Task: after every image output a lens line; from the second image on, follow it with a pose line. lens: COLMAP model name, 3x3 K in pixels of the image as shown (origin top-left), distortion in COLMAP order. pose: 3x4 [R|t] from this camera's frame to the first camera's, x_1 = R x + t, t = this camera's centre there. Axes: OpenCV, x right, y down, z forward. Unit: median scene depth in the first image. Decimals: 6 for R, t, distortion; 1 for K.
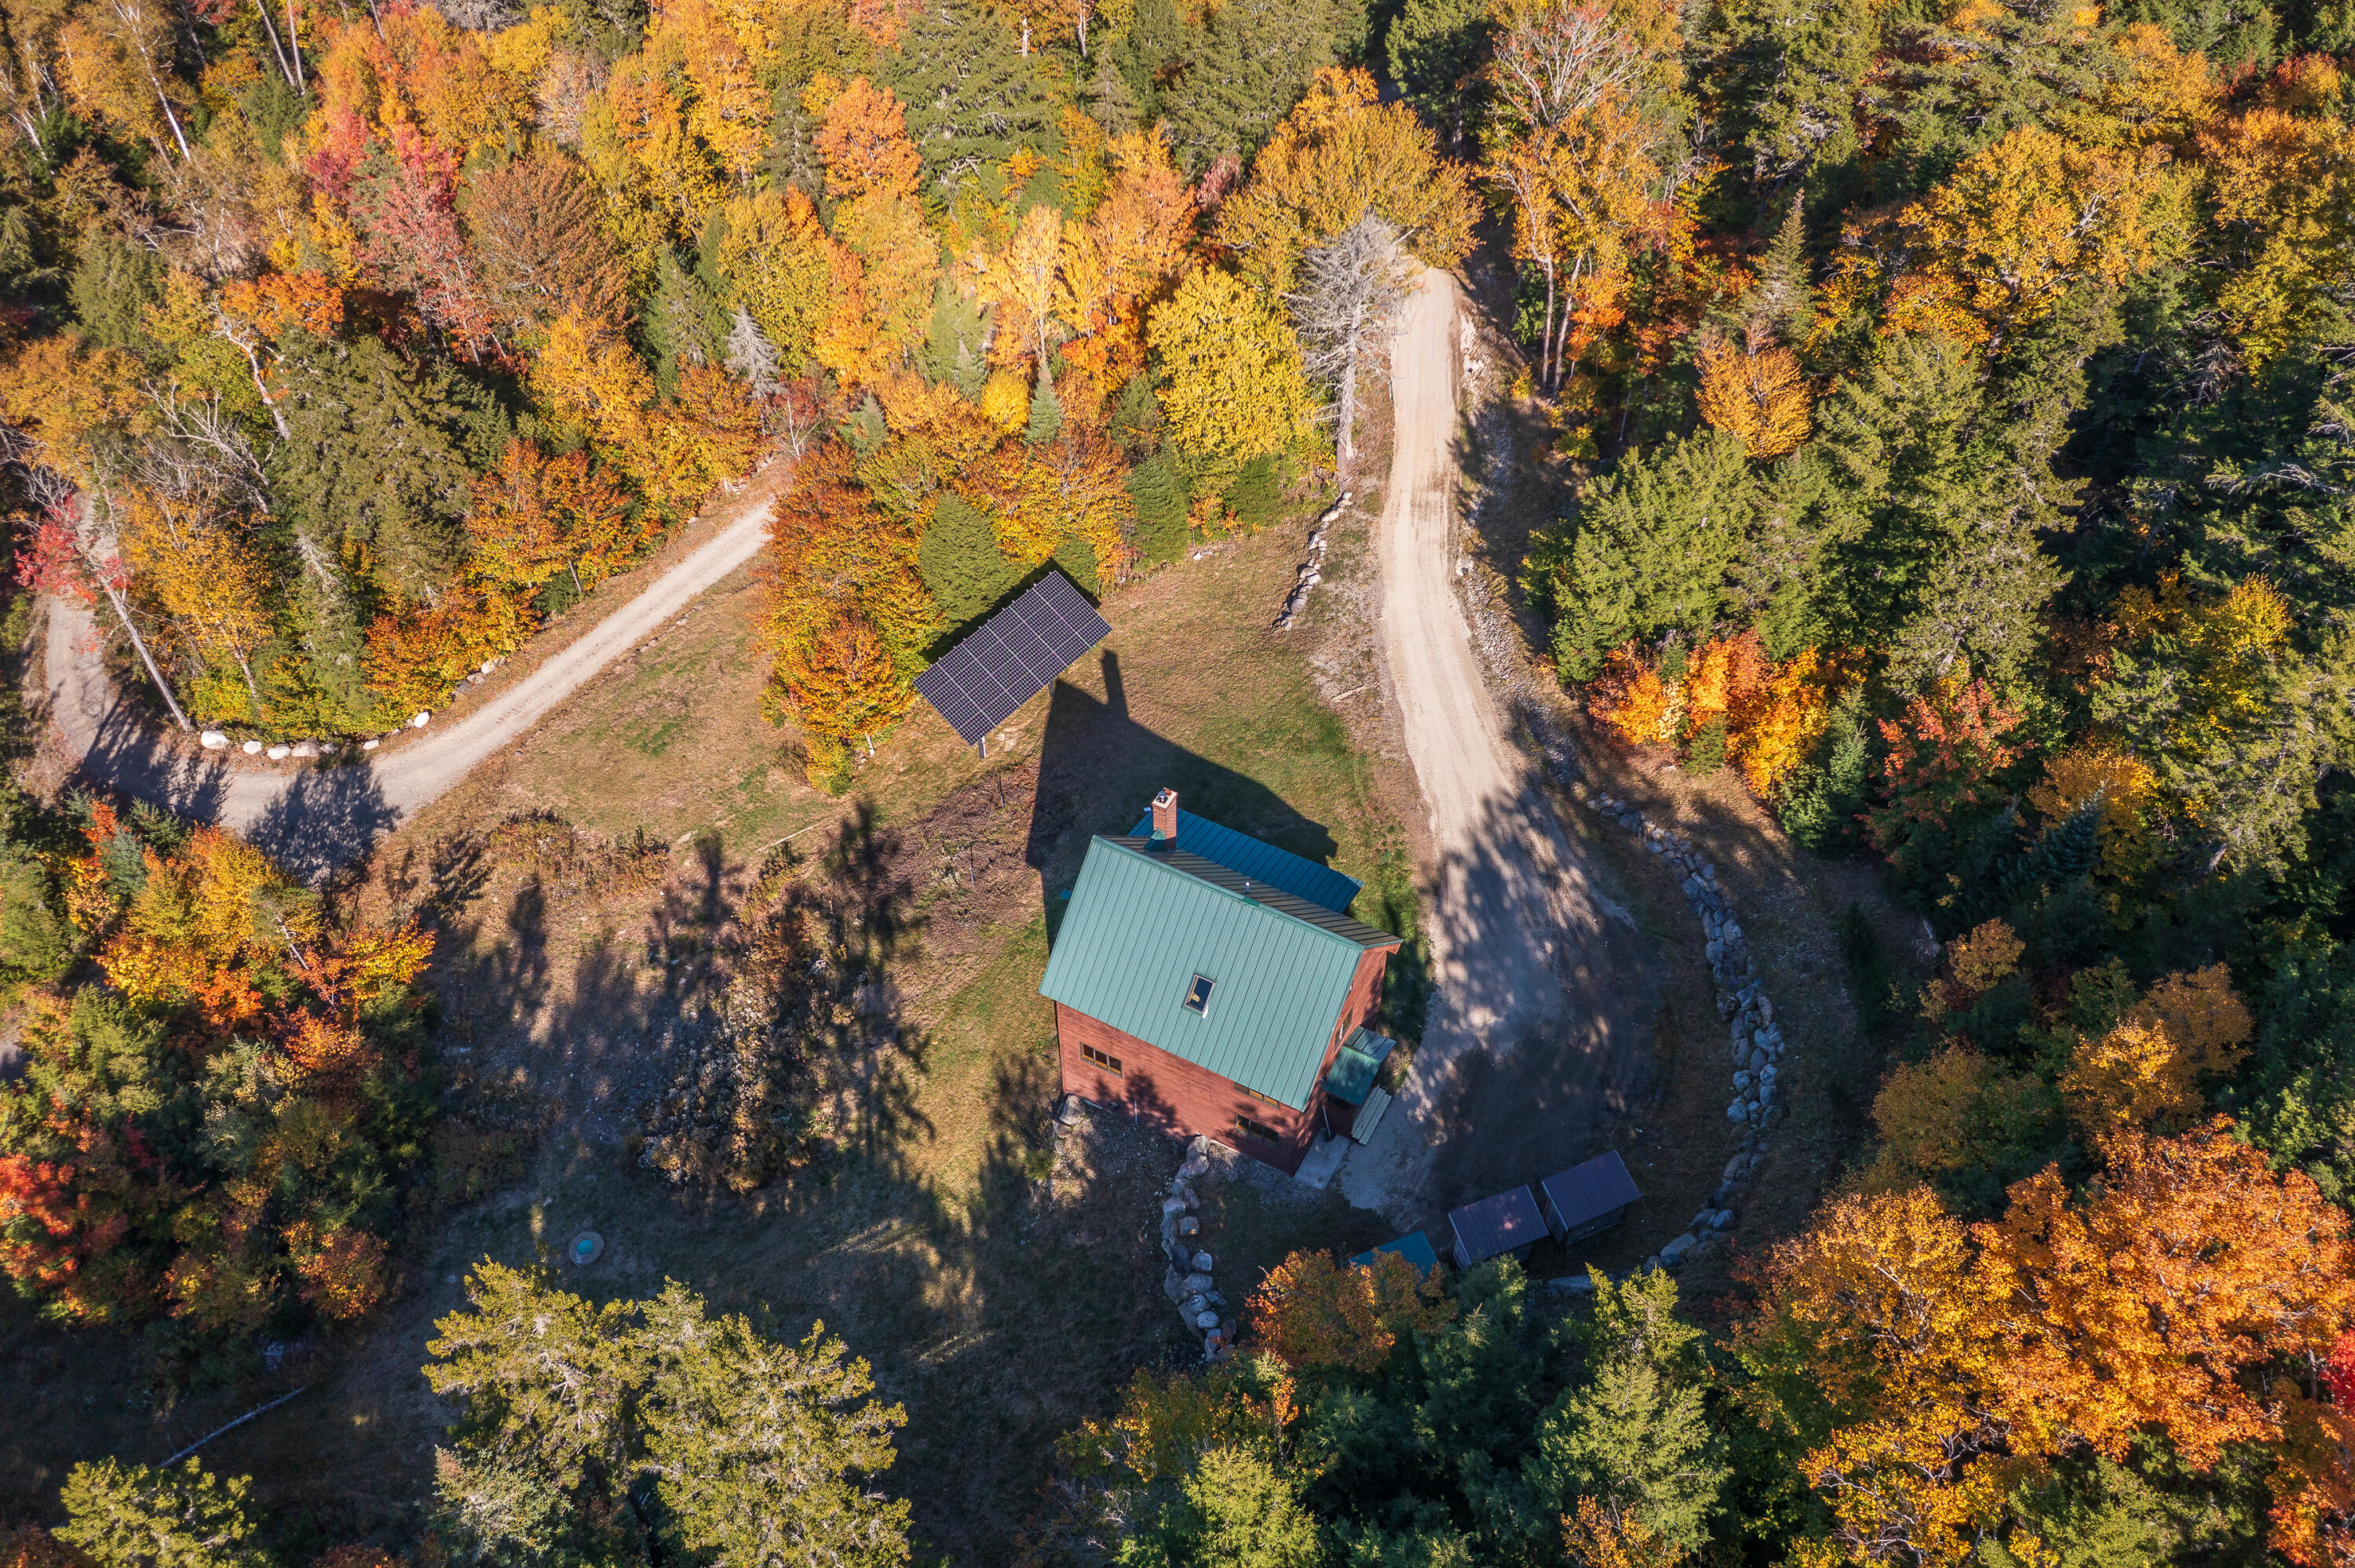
lens RADIAL K [[1876.0, 0, 1174.7], [0, 1876.0, 790.8], [0, 0, 1]] dist [-0.002316, 0.010114]
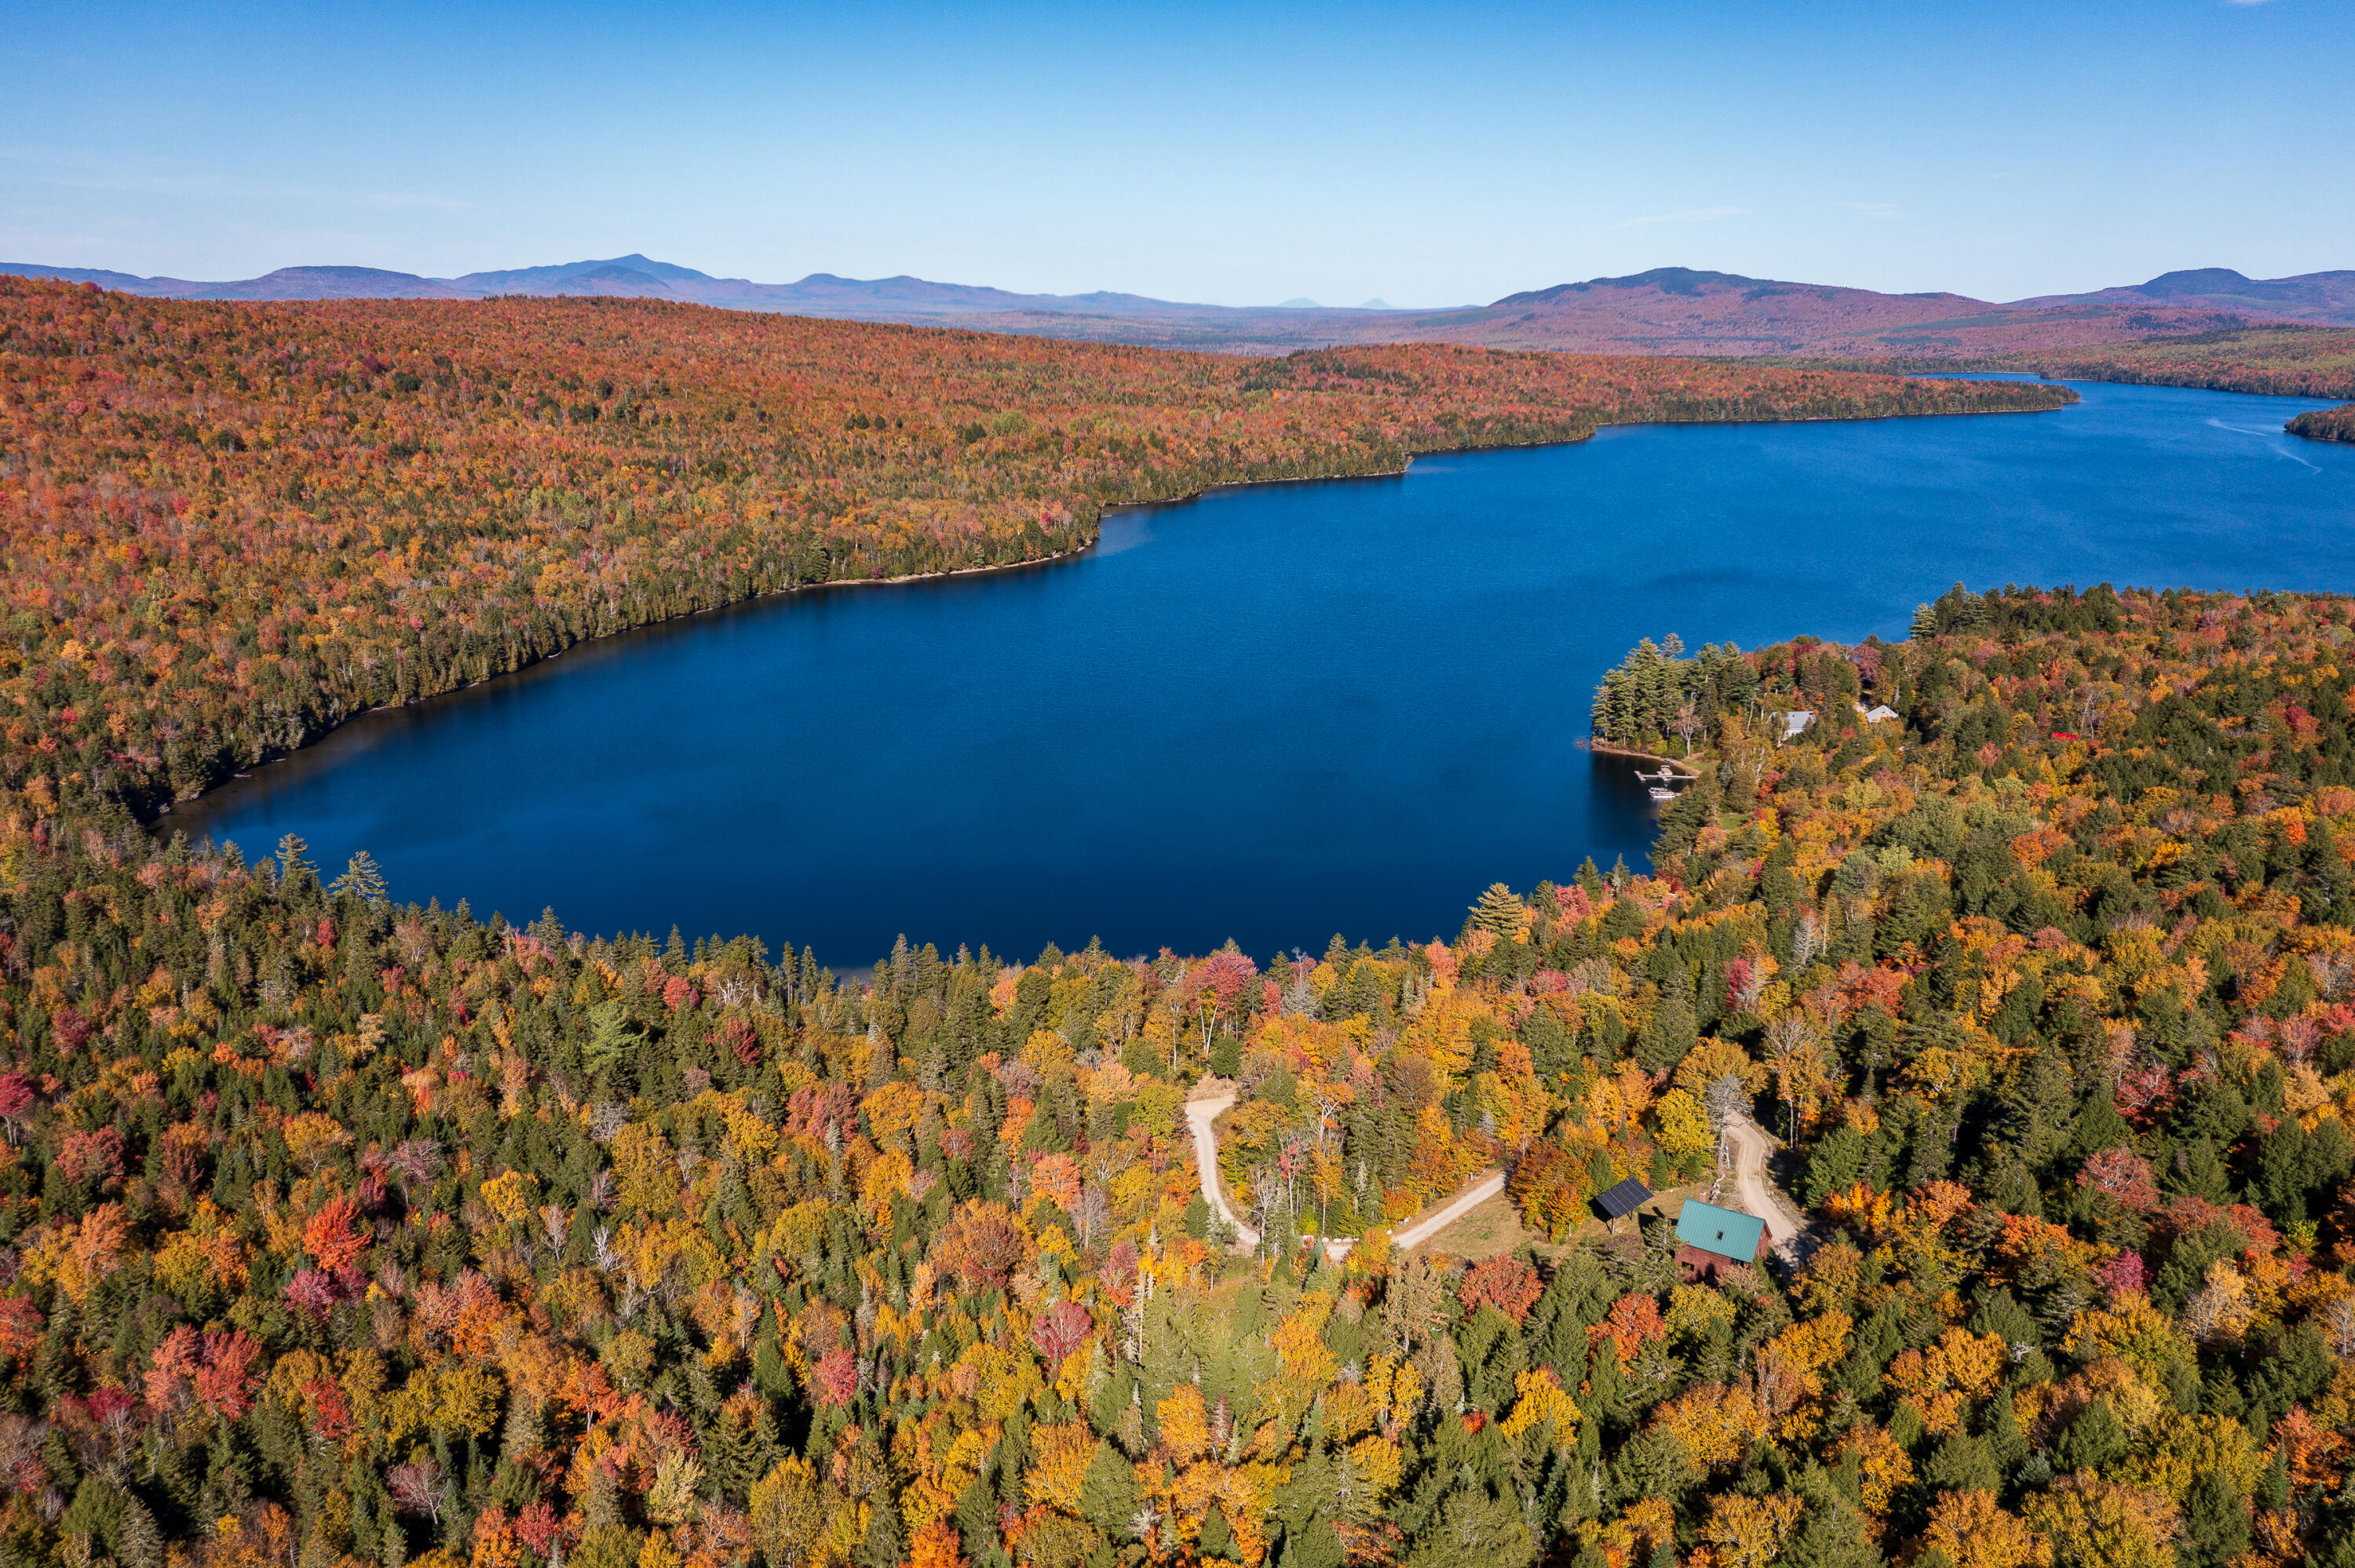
lens RADIAL K [[1876.0, 0, 1178.9], [0, 1876.0, 778.9], [0, 0, 1]] dist [-0.002316, 0.010114]
pose [[0.994121, 0.032059, -0.103418, -0.500020], [-0.082360, 0.843936, -0.530083, 1.004381], [0.070285, 0.535485, 0.841615, -1.935342]]
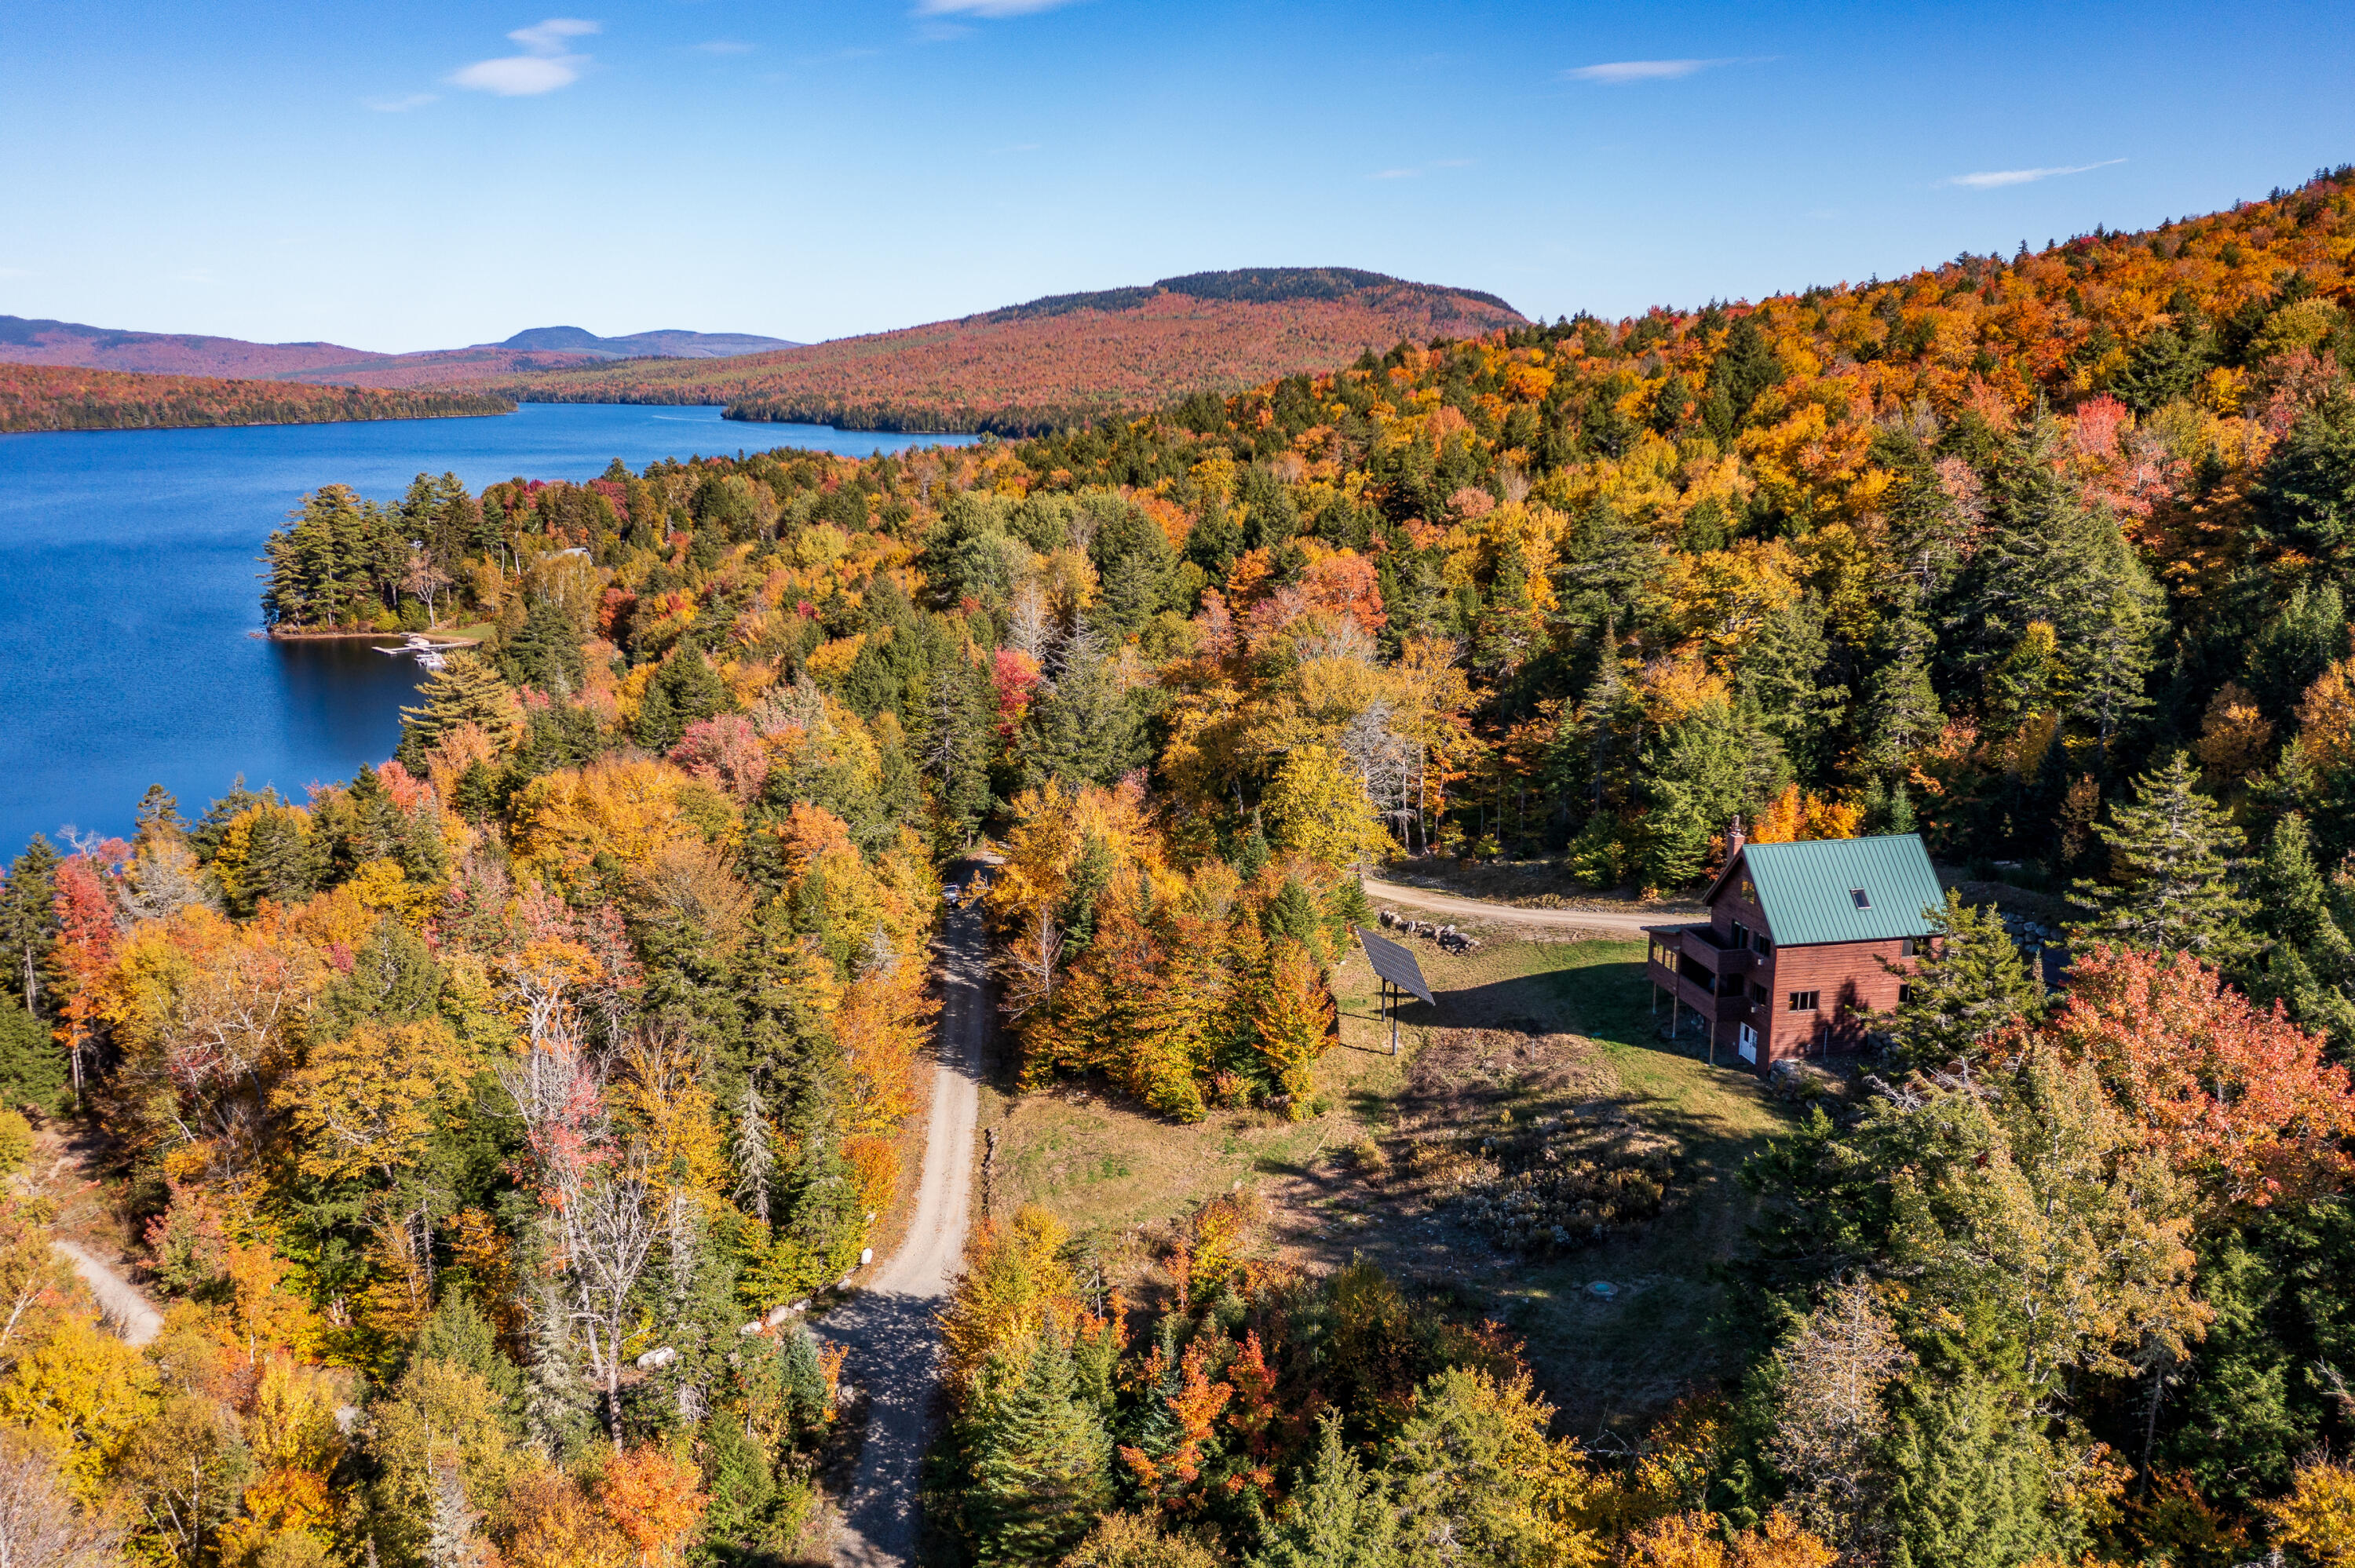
lens RADIAL K [[1876.0, 0, 1164.3], [0, 1876.0, 773.8], [0, 0, 1]] dist [-0.002316, 0.010114]
pose [[0.771355, -0.136195, 0.621661, -0.941550], [0.464902, 0.787668, -0.404284, 0.264114], [-0.434601, 0.600858, 0.670889, 0.078606]]
